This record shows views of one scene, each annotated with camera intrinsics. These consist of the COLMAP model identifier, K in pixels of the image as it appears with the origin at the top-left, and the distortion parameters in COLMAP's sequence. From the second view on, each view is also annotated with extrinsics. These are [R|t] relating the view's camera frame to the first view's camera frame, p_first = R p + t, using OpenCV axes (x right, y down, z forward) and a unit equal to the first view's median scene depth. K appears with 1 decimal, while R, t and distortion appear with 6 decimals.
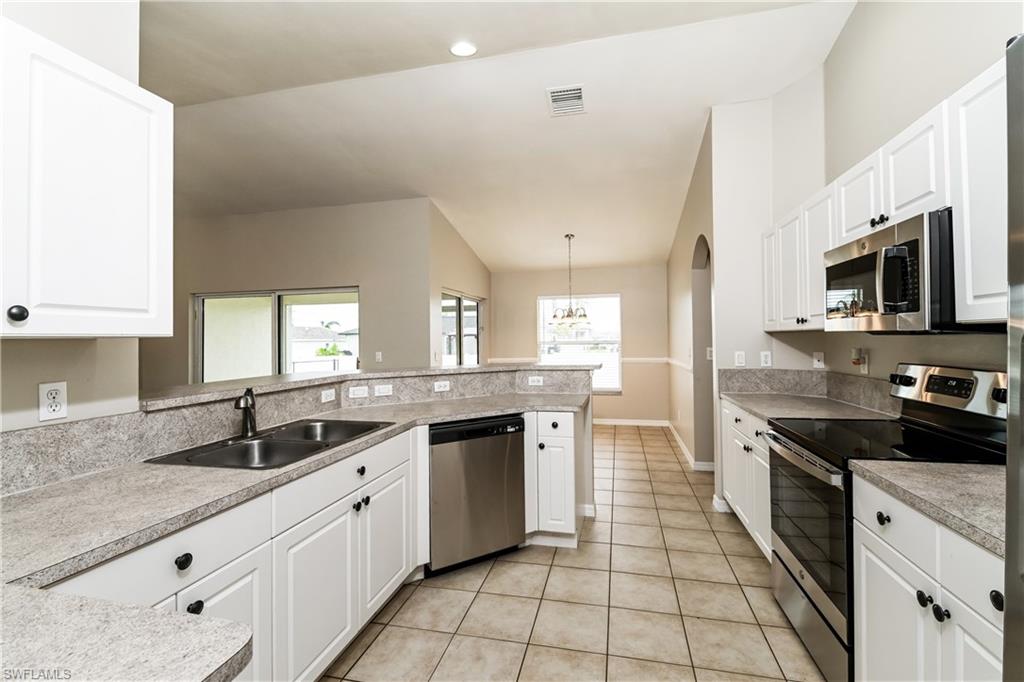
lens RADIAL K [[444.7, 0, 512.0], [0, 444.7, 341.0], [0, 0, 1]] dist [-0.001281, -0.000292]
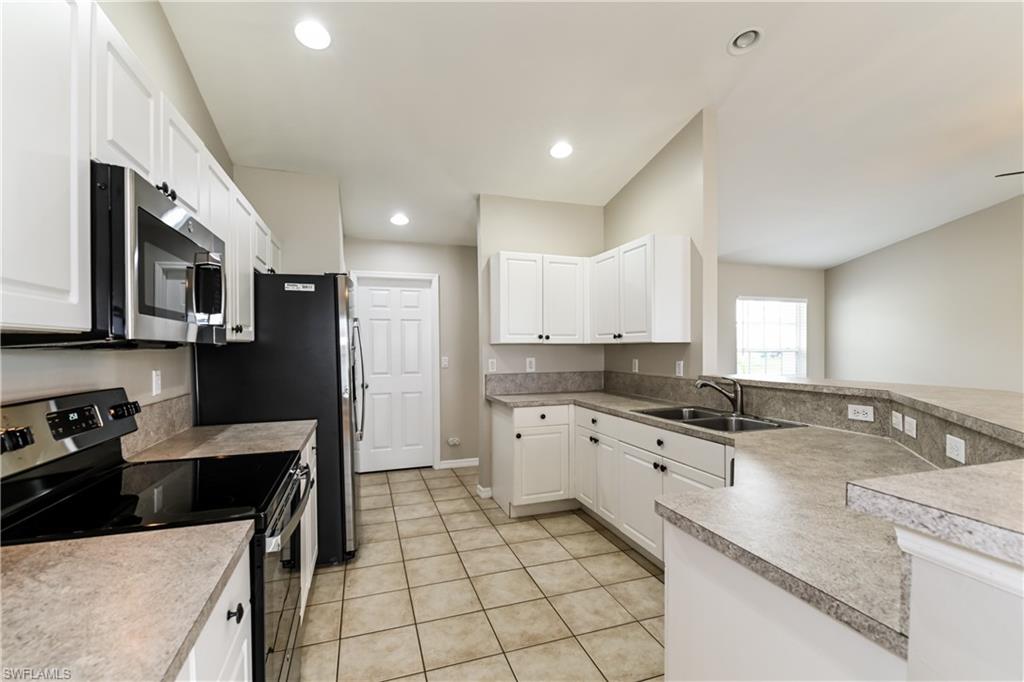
lens RADIAL K [[444.7, 0, 512.0], [0, 444.7, 341.0], [0, 0, 1]] dist [-0.001281, -0.000292]
pose [[-0.848422, 0.009147, -0.529242, 0.637182], [0.013356, 0.999902, -0.004130, -0.010518], [0.529152, -0.010573, -0.848461, 1.635221]]
